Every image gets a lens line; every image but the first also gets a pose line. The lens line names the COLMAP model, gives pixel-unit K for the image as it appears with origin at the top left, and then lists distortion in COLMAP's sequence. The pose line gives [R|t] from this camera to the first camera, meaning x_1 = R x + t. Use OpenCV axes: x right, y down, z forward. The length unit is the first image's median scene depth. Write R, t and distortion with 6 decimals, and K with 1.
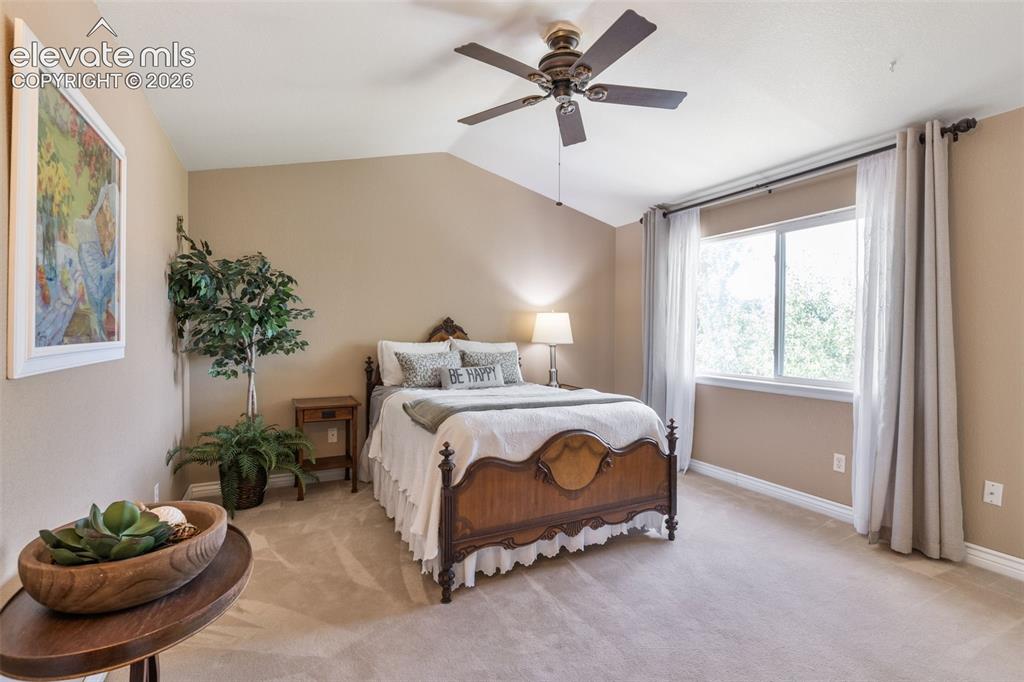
lens RADIAL K [[475.5, 0, 510.0], [0, 475.5, 332.7], [0, 0, 1]] dist [-0.005724, -0.000313]
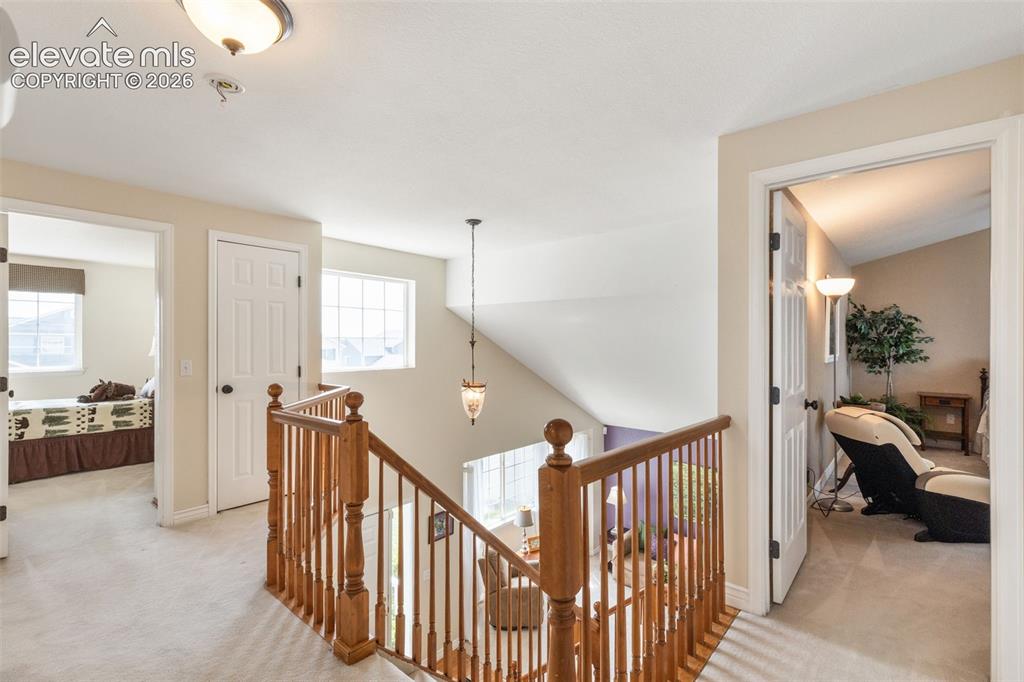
lens RADIAL K [[463.7, 0, 512.0], [0, 463.7, 341.0], [0, 0, 1]] dist [0.007103, 0.000119]
pose [[0.390974, -0.005127, -0.920387, 0.539612], [-0.005938, 0.999950, -0.008093, -0.014850], [0.920382, 0.008629, 0.390924, -1.043139]]
